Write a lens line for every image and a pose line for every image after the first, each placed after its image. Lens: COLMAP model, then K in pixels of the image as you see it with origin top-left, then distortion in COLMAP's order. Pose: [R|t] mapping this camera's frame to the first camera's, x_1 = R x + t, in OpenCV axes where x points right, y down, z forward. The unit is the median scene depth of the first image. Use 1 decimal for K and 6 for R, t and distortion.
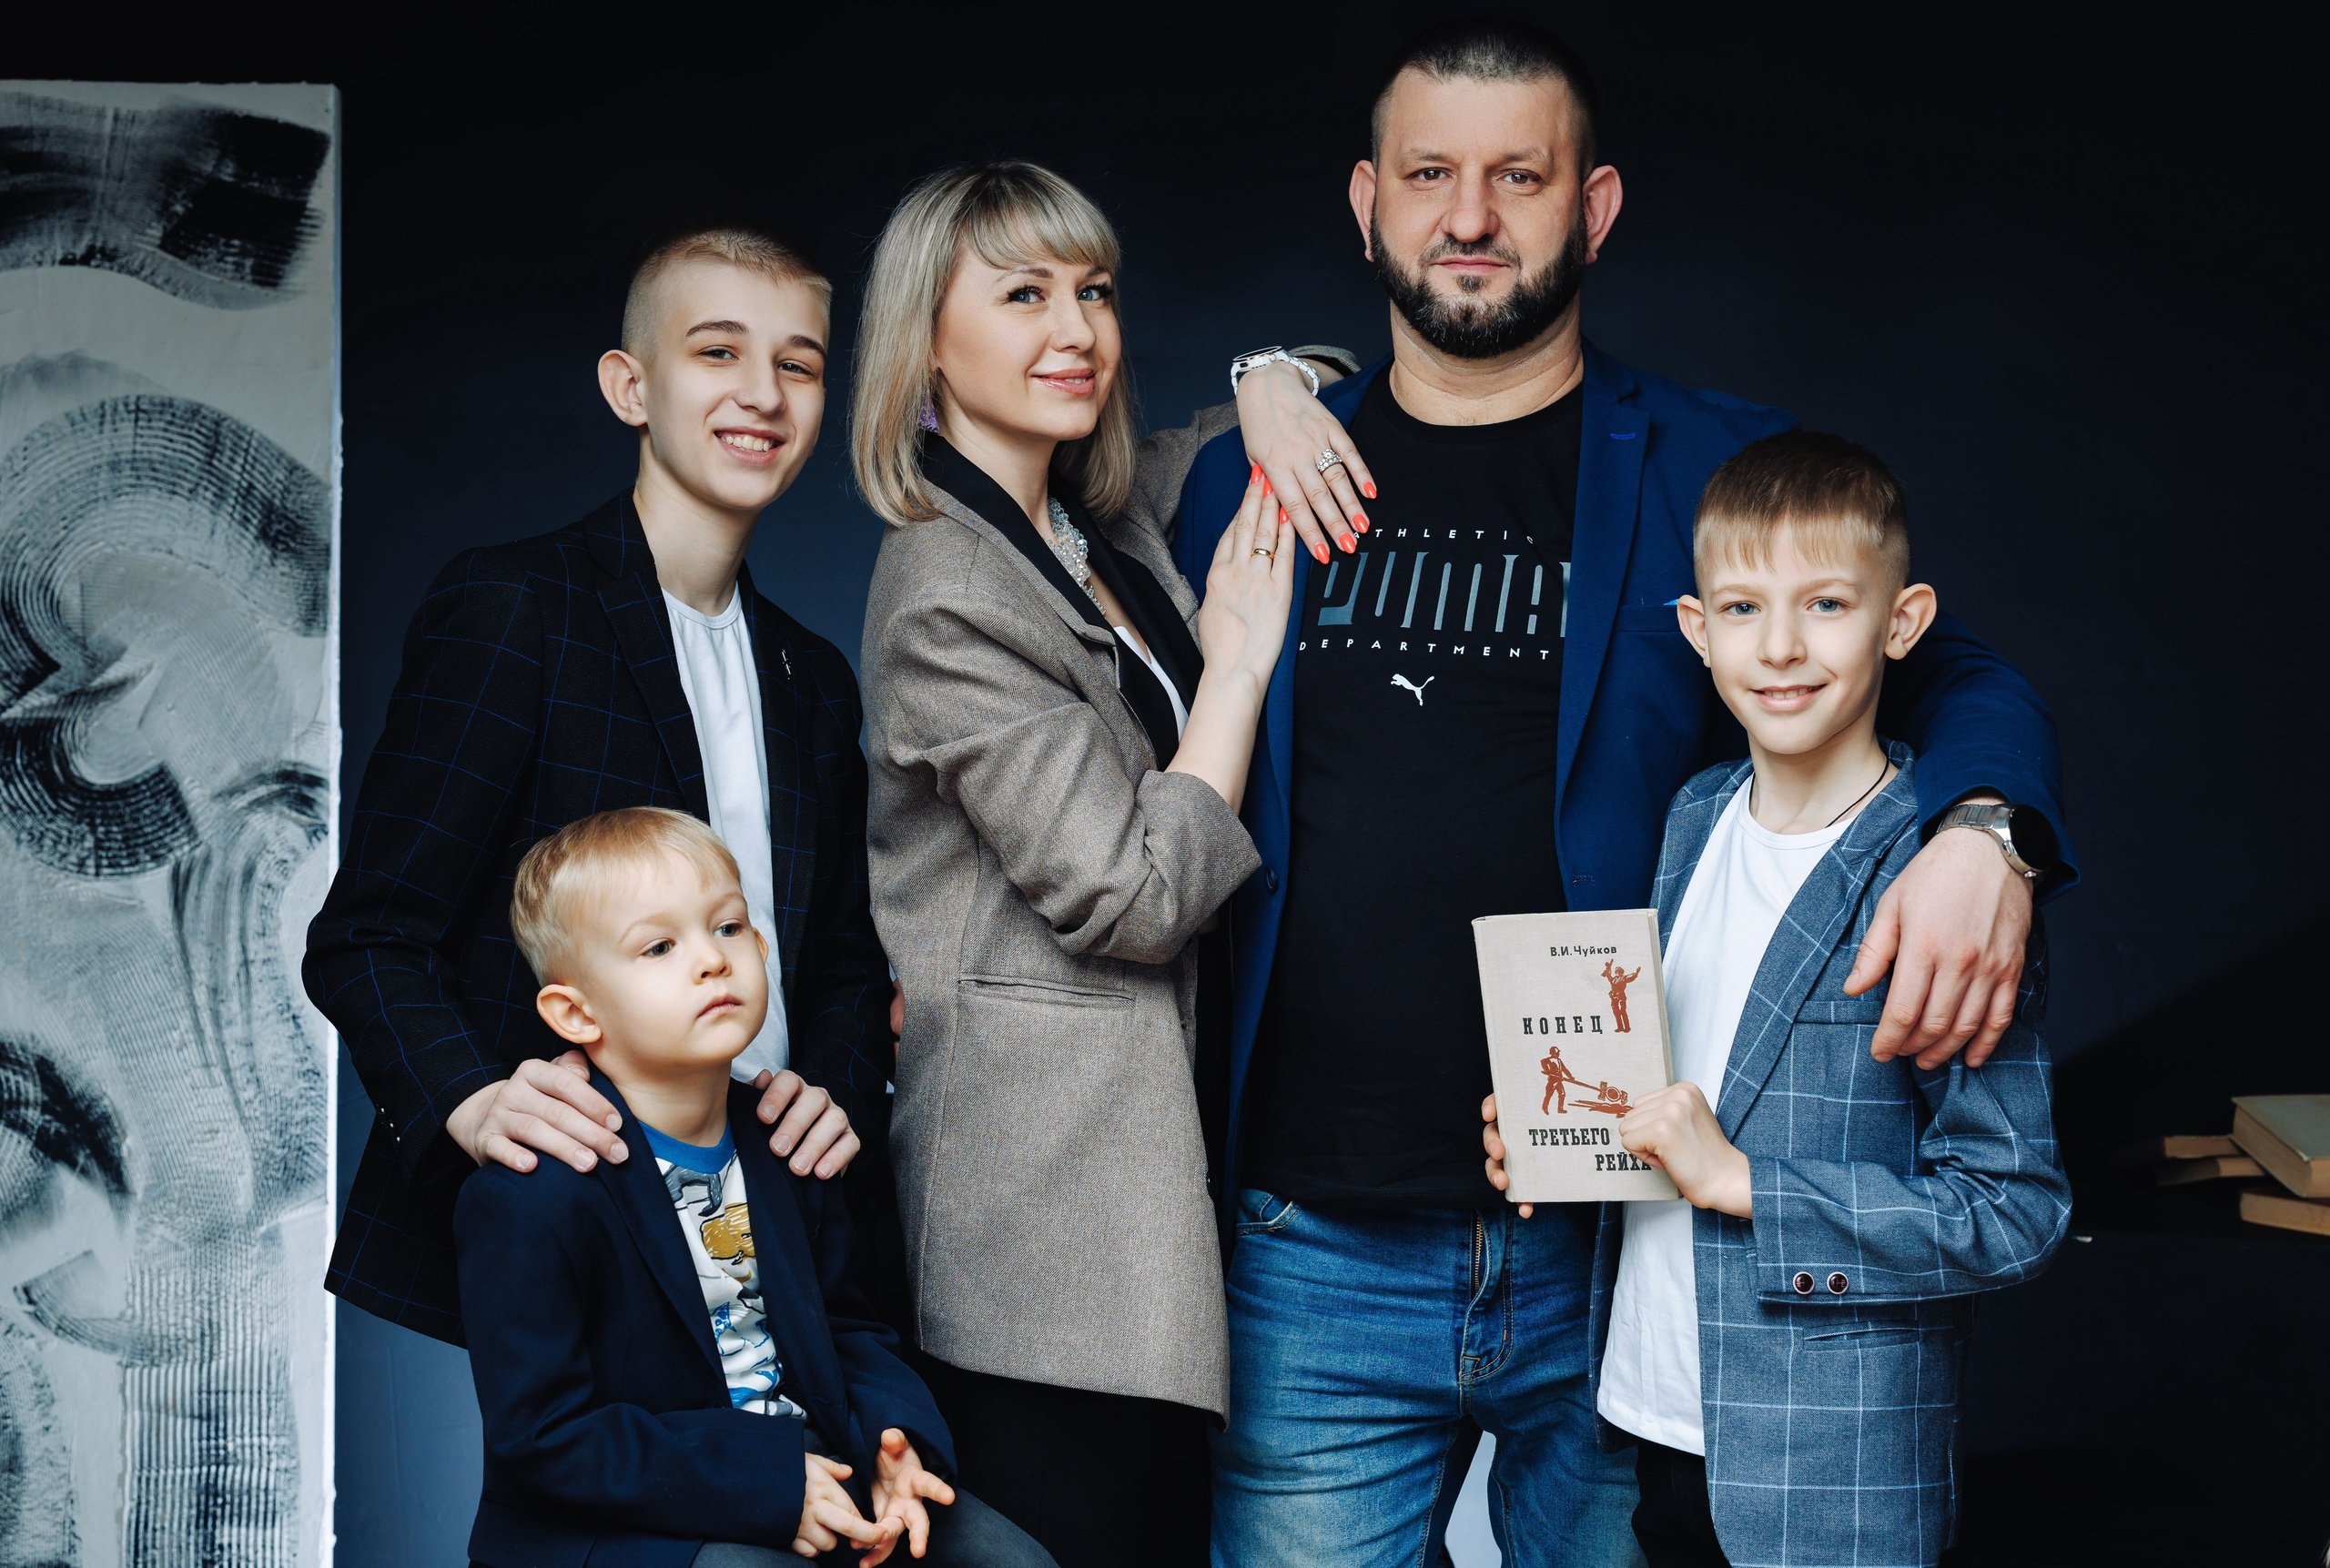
lens RADIAL K [[3422.3, 0, 1165.5], [0, 3422.3, 839.7], [0, 0, 1]] dist [0.012852, 0.016014]
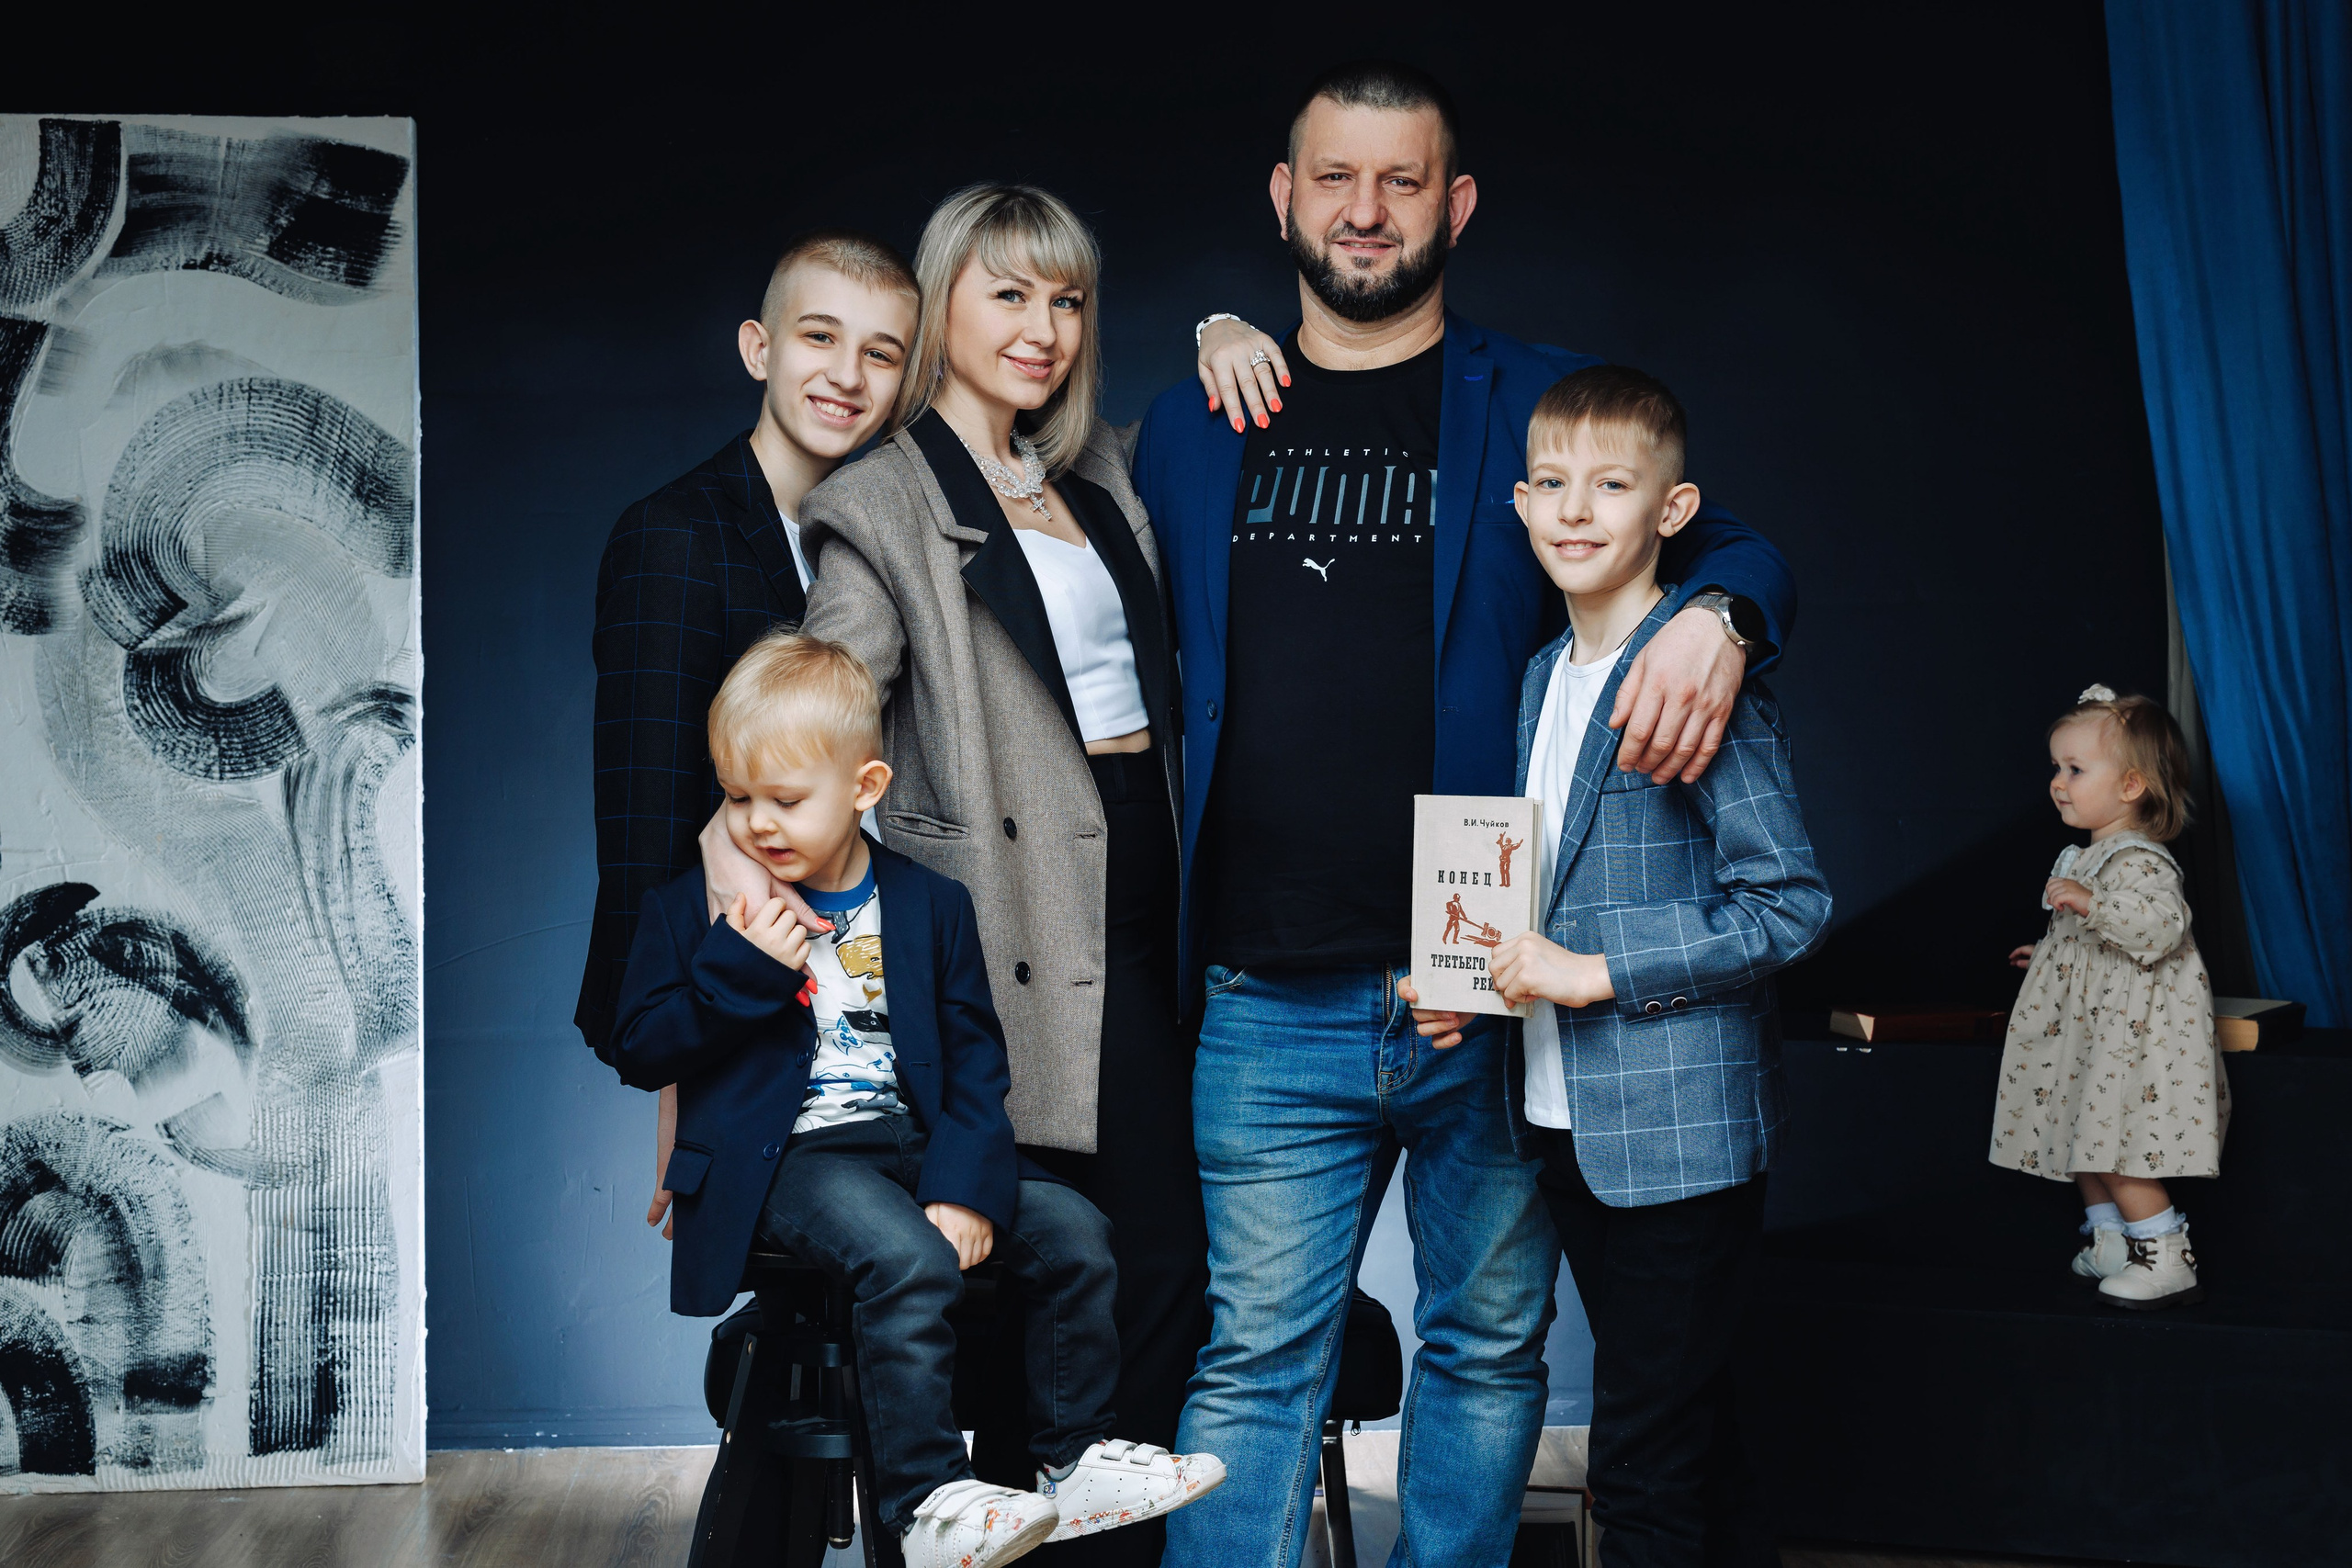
lens RADIAL K [[3349.7, 0, 1179.2], [0, 3349.7, 832.8], [0, 0, 1]] dist [0.008463, 0.079841]
pose [[0.999284, -0.013419, 0.035376, -0.019312], [0.013588, 0.999897, -0.004544, 0.039002], [-0.035311, 0.005022, 0.999364, -0.181447]]
